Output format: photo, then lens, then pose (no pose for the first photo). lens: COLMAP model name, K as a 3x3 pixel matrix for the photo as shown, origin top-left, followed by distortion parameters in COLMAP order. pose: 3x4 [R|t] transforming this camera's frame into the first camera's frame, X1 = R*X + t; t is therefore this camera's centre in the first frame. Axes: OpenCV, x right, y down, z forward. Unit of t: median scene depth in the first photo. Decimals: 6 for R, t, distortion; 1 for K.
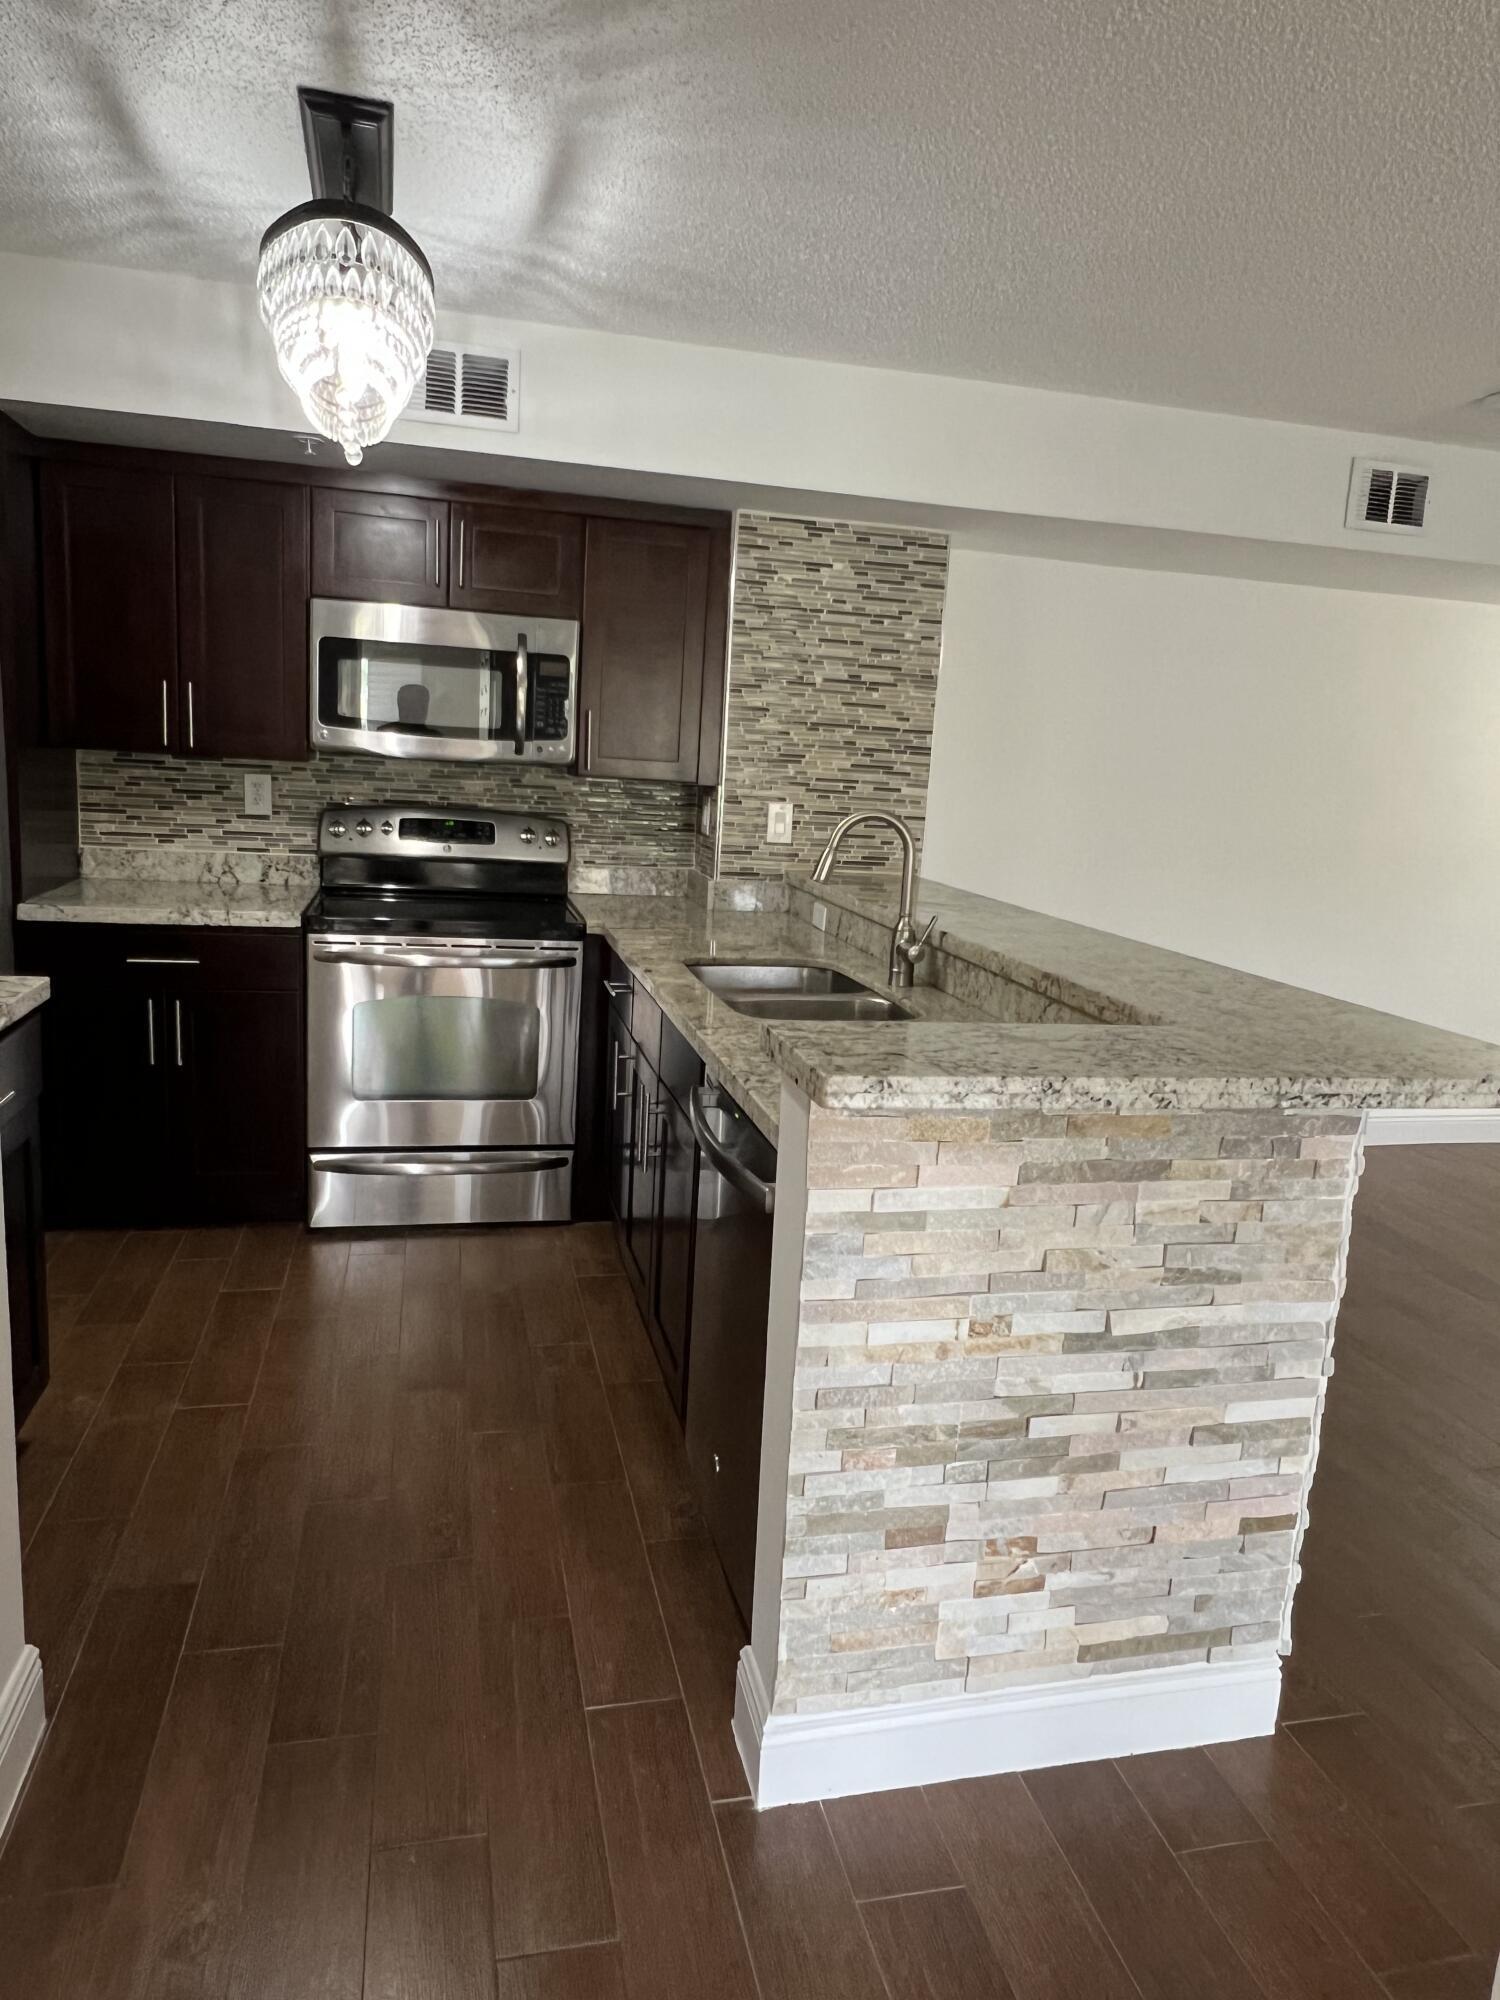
lens RADIAL K [[1304.8, 0, 748.8], [0, 1304.8, 997.5], [0, 0, 1]] dist [-0.006838, 0.001723]
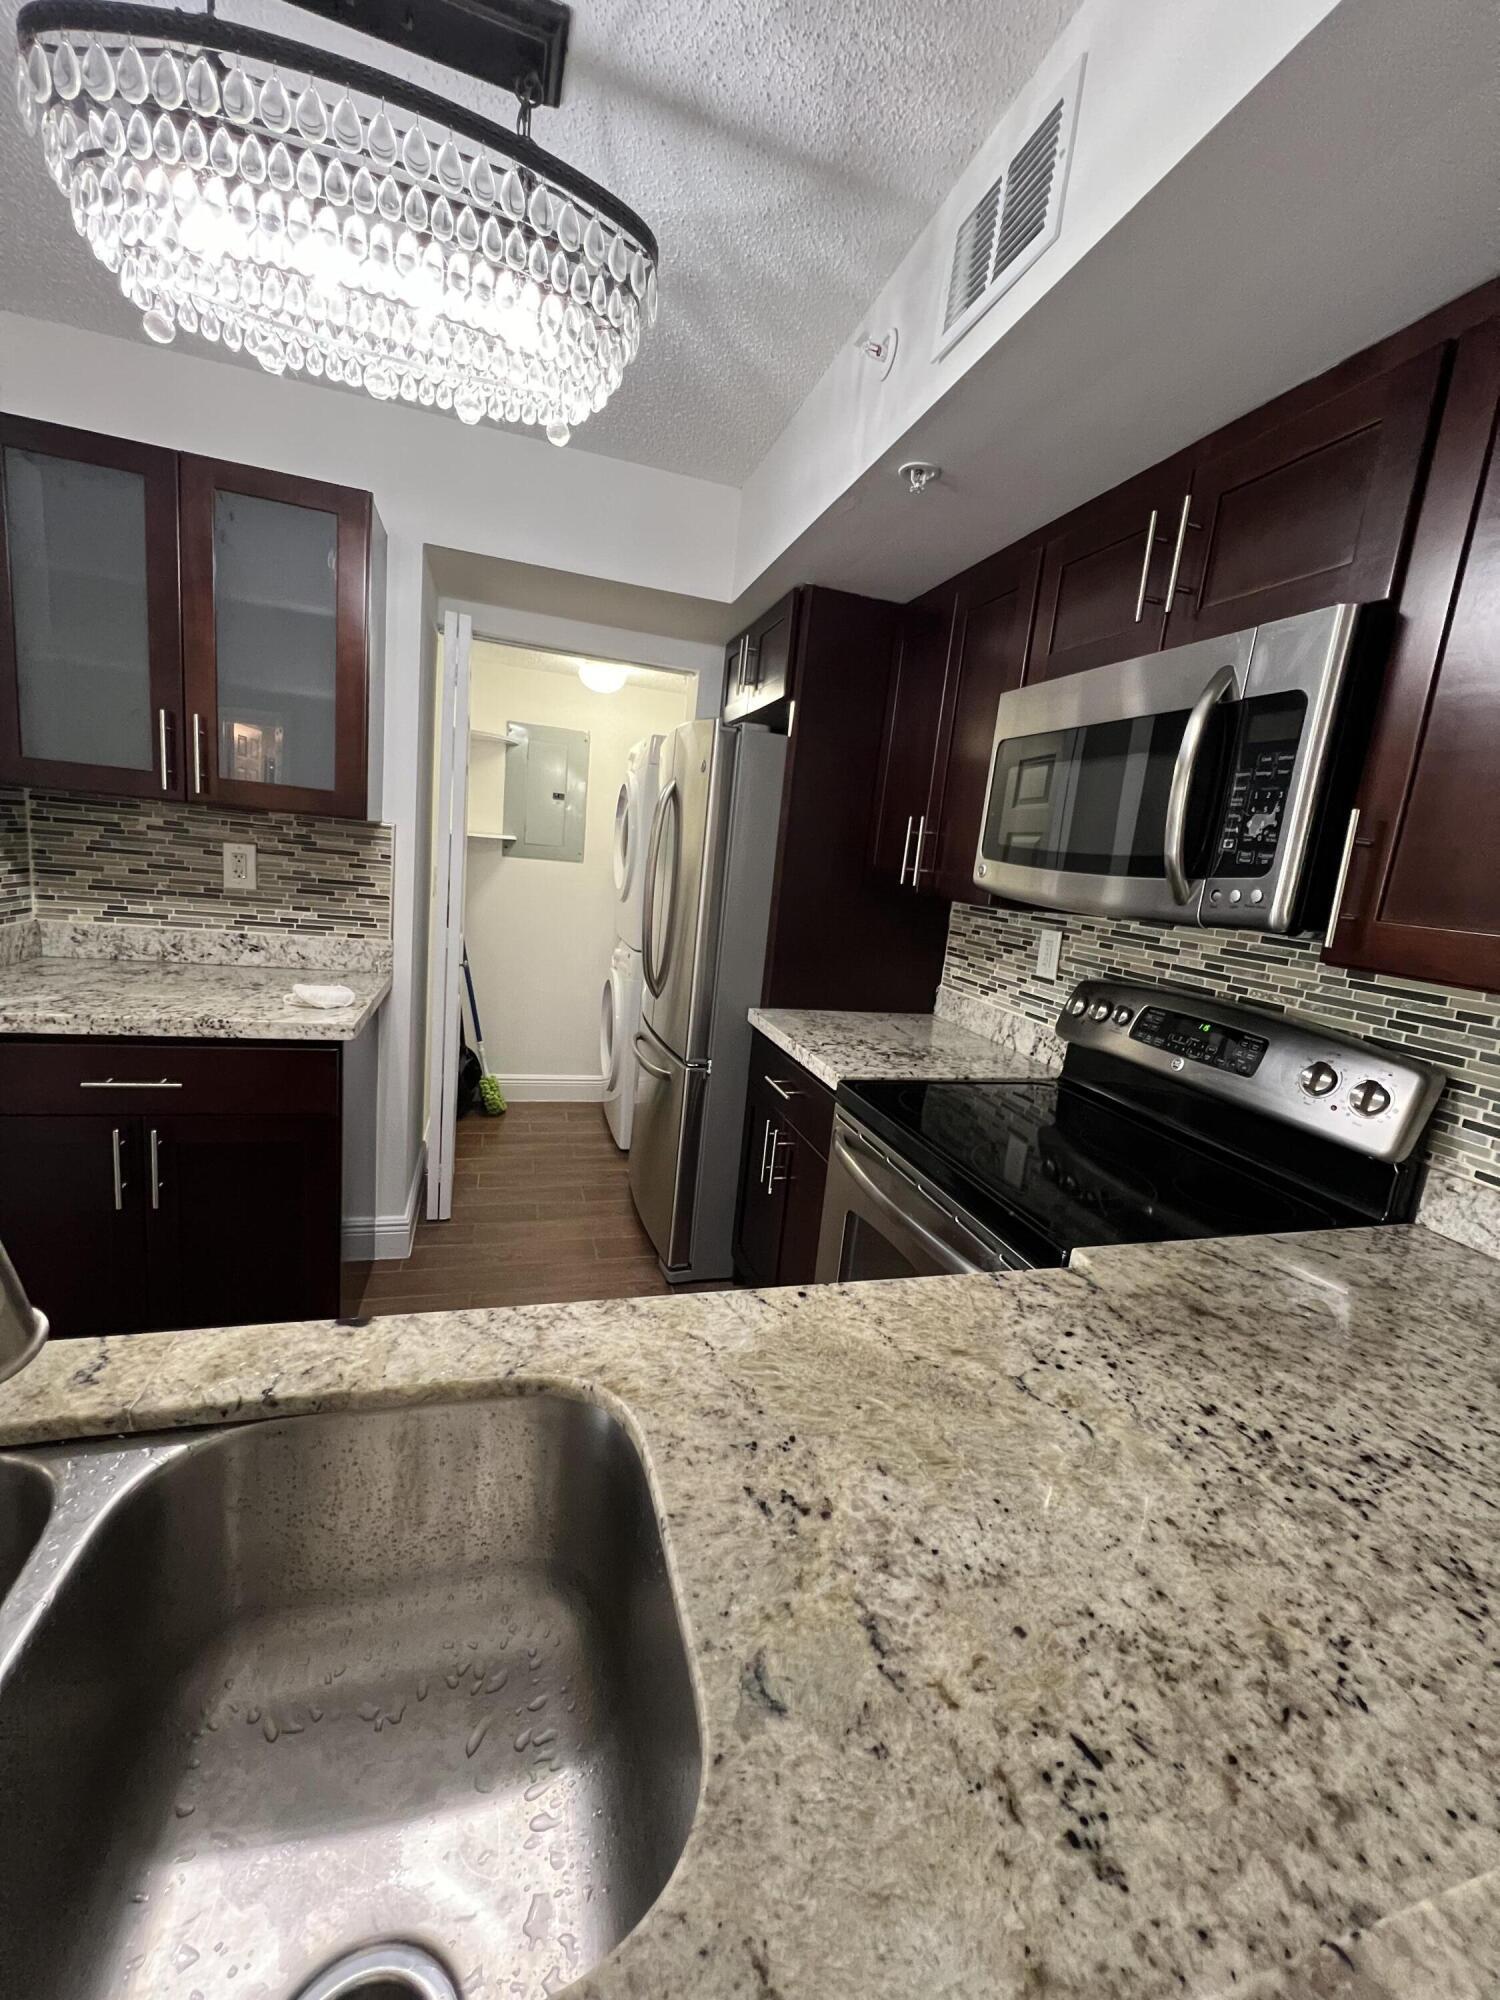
lens RADIAL K [[795.9, 0, 751.9], [0, 795.9, 992.3], [0, 0, 1]] dist [0.000492, -0.000286]
pose [[0.078179, 0.122546, -0.989379, 0.119434], [-0.271739, 0.957458, 0.097120, -0.128807], [0.959190, 0.261260, 0.108153, 0.758769]]
